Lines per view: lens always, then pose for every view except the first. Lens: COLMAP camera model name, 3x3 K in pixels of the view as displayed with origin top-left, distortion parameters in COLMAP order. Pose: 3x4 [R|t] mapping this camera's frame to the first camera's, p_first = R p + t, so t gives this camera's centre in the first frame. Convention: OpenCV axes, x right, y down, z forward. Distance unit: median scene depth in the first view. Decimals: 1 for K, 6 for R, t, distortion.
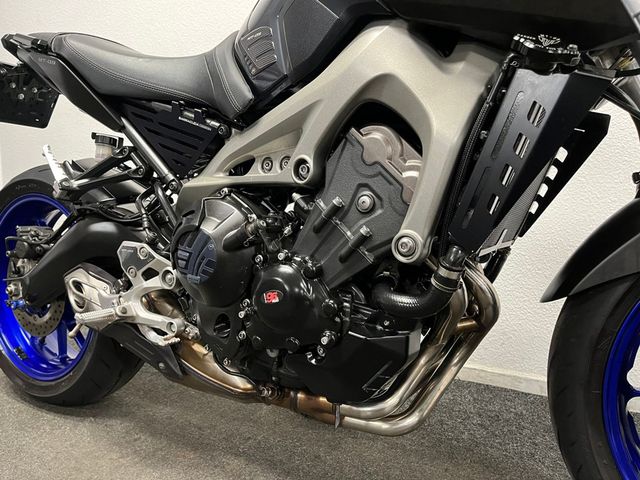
lens RADIAL K [[487.3, 0, 319.0], [0, 487.3, 244.6], [0, 0, 1]] dist [0.004485, -0.007717]
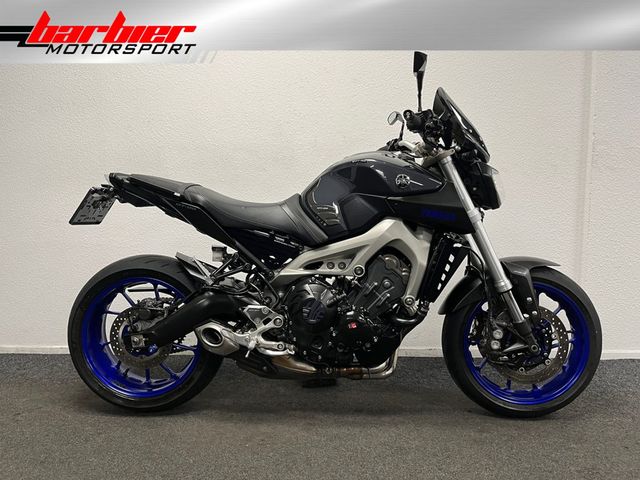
lens RADIAL K [[487.3, 0, 318.4], [0, 487.3, 239.2], [0, 0, 1]] dist [0.004485, -0.007717]
pose [[0.895694, -0.045473, 0.442341, -1.270568], [0.056030, 0.998370, -0.010820, -0.295751], [-0.441128, 0.034476, 0.896782, -1.083278]]
